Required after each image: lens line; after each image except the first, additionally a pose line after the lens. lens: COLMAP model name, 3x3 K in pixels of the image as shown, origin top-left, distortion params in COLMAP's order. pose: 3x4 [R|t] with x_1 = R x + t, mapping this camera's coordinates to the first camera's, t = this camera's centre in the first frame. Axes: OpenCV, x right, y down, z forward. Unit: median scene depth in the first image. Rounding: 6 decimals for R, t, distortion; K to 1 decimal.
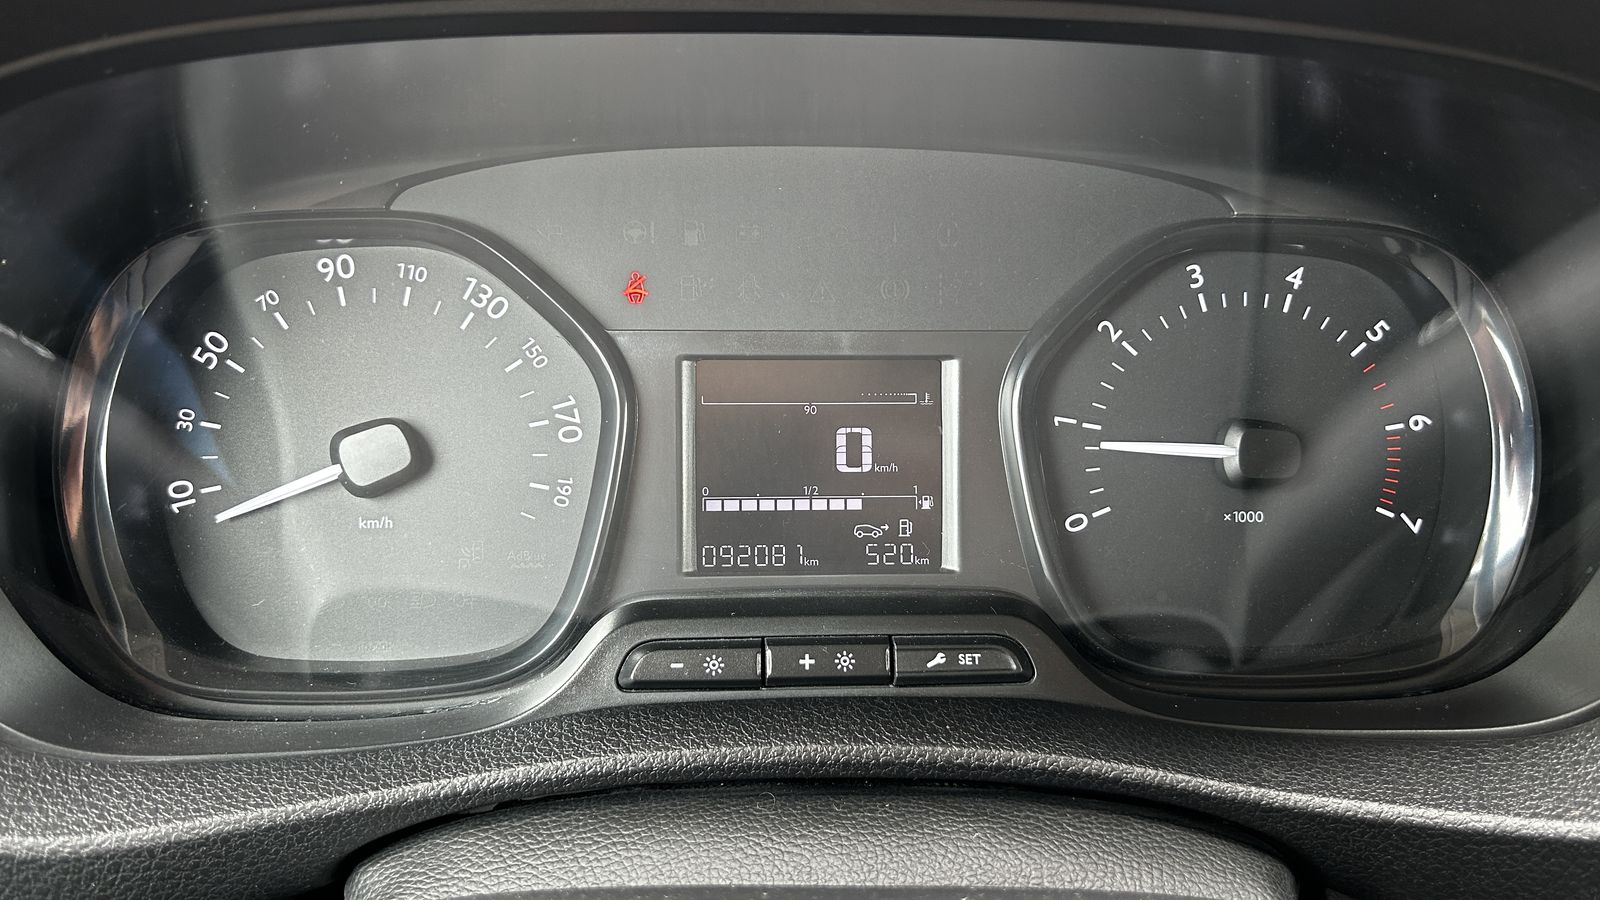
lens RADIAL K [[1194.1, 0, 796.2], [0, 1194.1, 461.8], [0, 0, 1]] dist [0.091708, -0.165084]
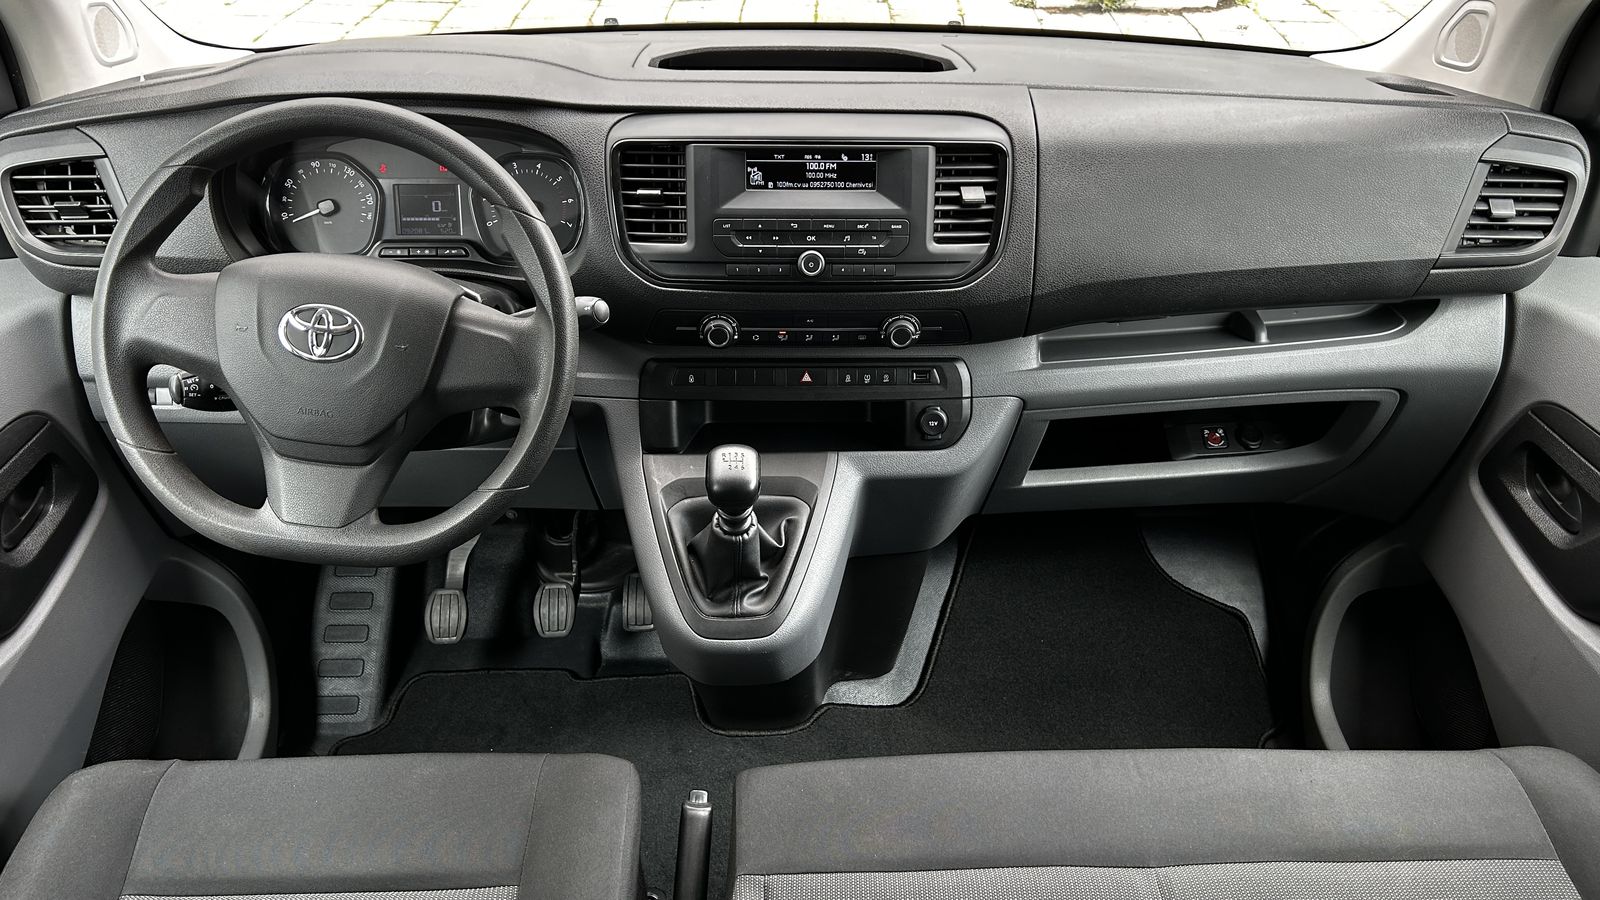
lens RADIAL K [[1177.6, 0, 800.9], [0, 1177.6, 449.4], [0, 0, 1]] dist [0.102004, -0.144718]
pose [[0.999733, 0.004550, -0.022636, 1.468793], [-0.000037, 0.980705, 0.195496, 0.009119], [0.023089, -0.195443, 0.980443, -3.381462]]
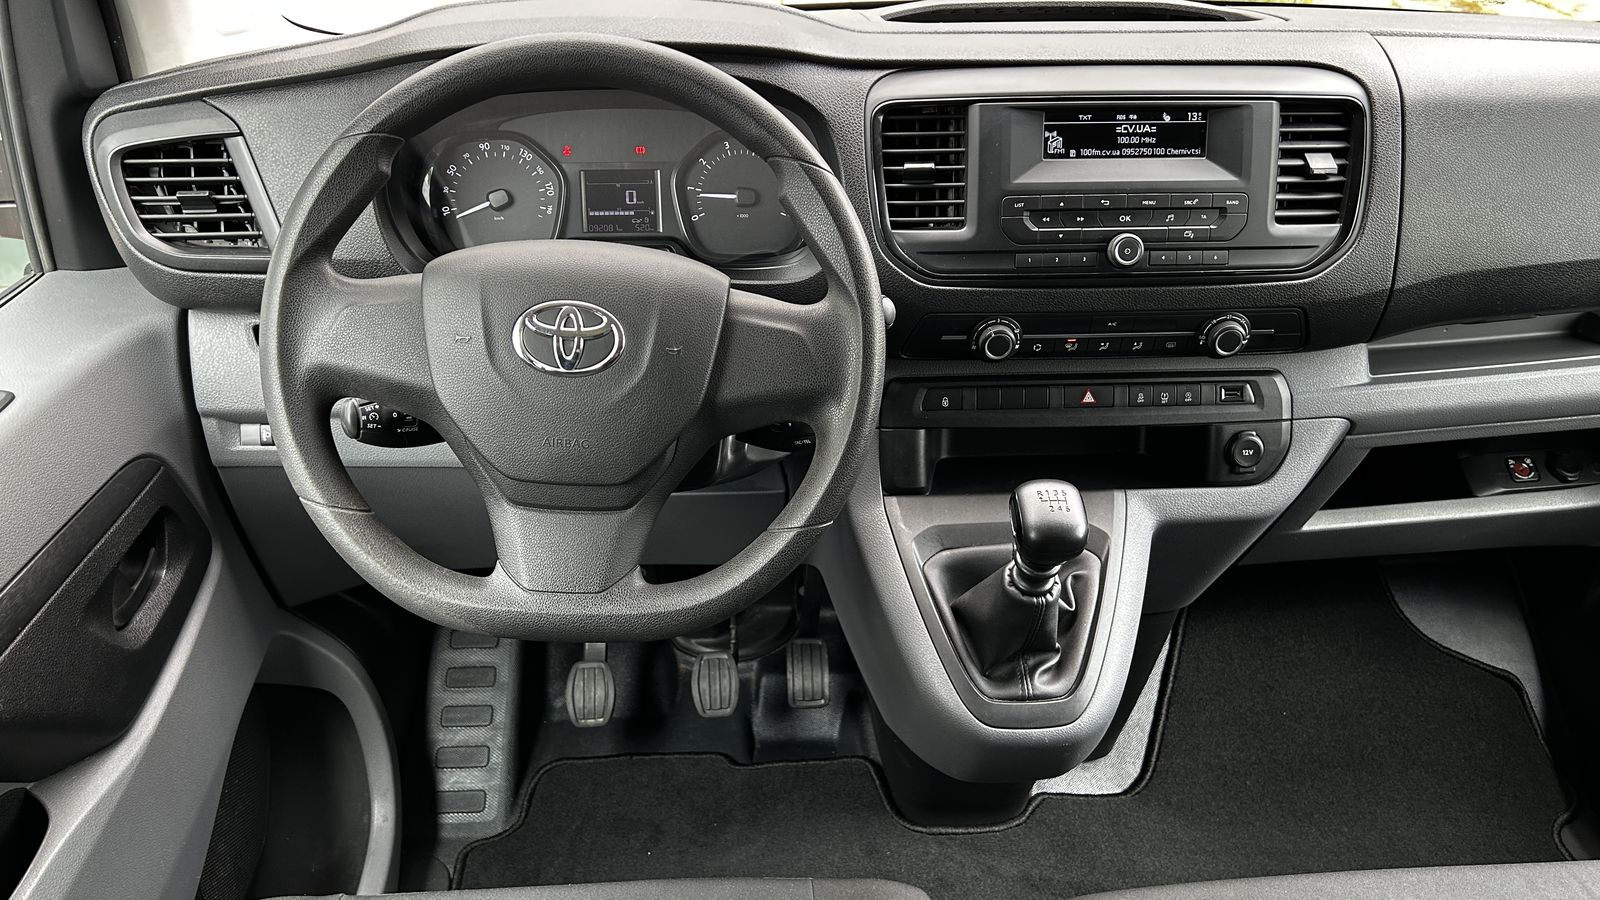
lens RADIAL K [[1194.1, 0, 796.2], [0, 1194.1, 461.8], [0, 0, 1]] dist [0.091708, -0.165084]
pose [[0.999757, -0.011101, -0.019022, 0.598741], [0.014073, 0.986353, 0.164041, 0.187289], [0.016942, -0.164269, 0.986270, -2.637683]]
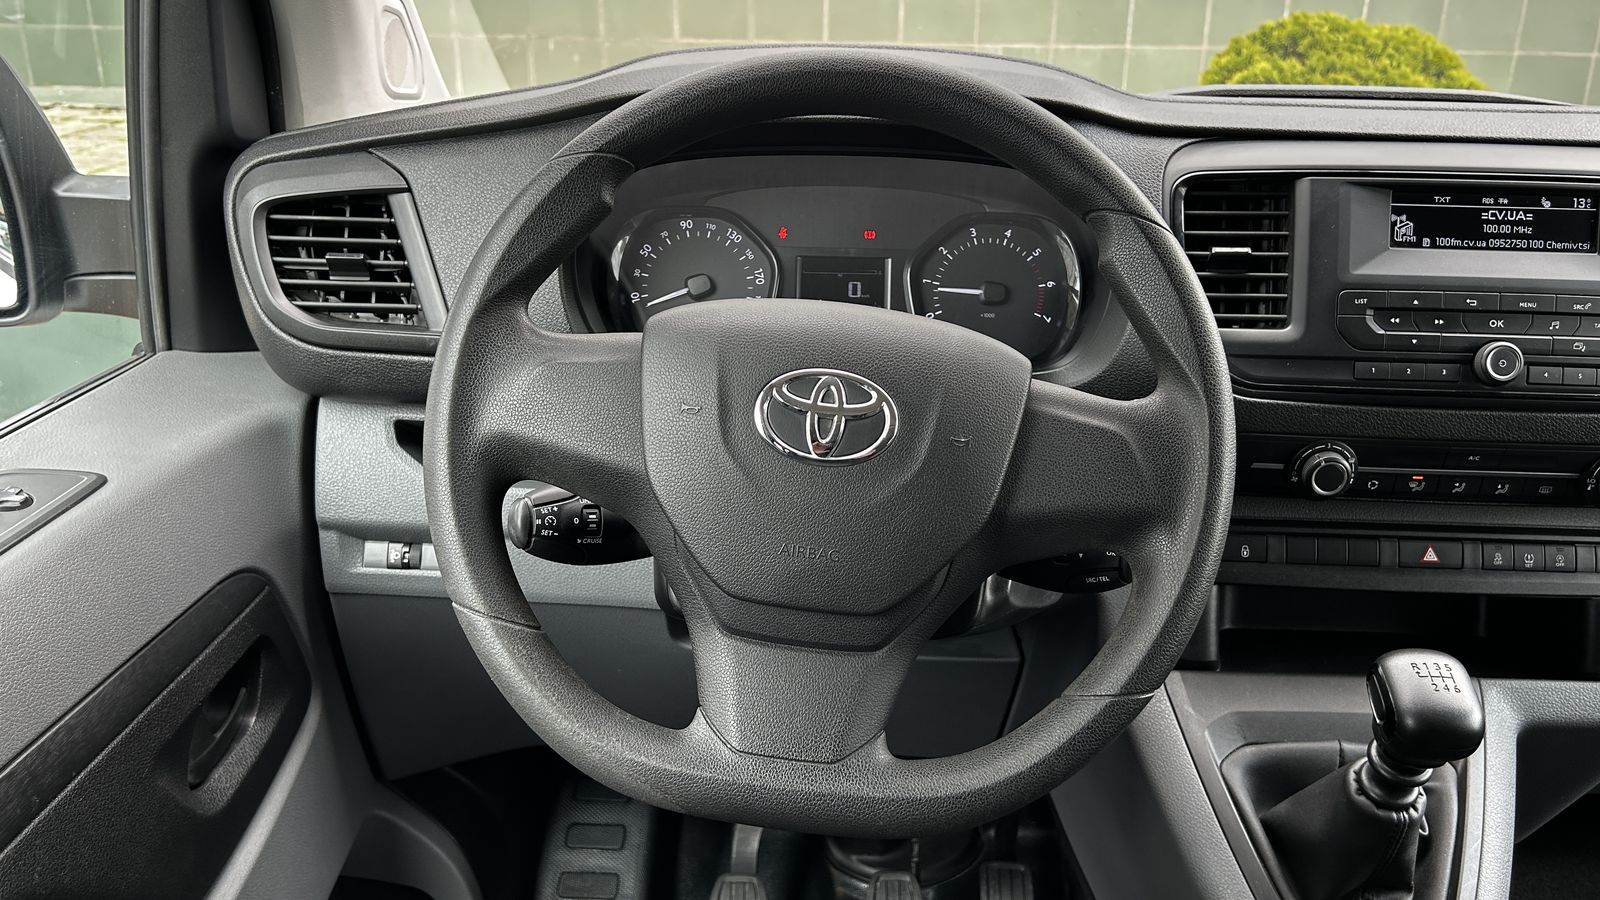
lens RADIAL K [[1304.1, 0, 841.0], [0, 1304.1, 450.1], [0, 0, 1]] dist [0.031304, -0.011610]
pose [[0.997296, 0.027275, -0.068235, 0.245979], [-0.027421, 0.999623, -0.001198, 0.391603], [0.068177, 0.003066, 0.997669, -2.205660]]
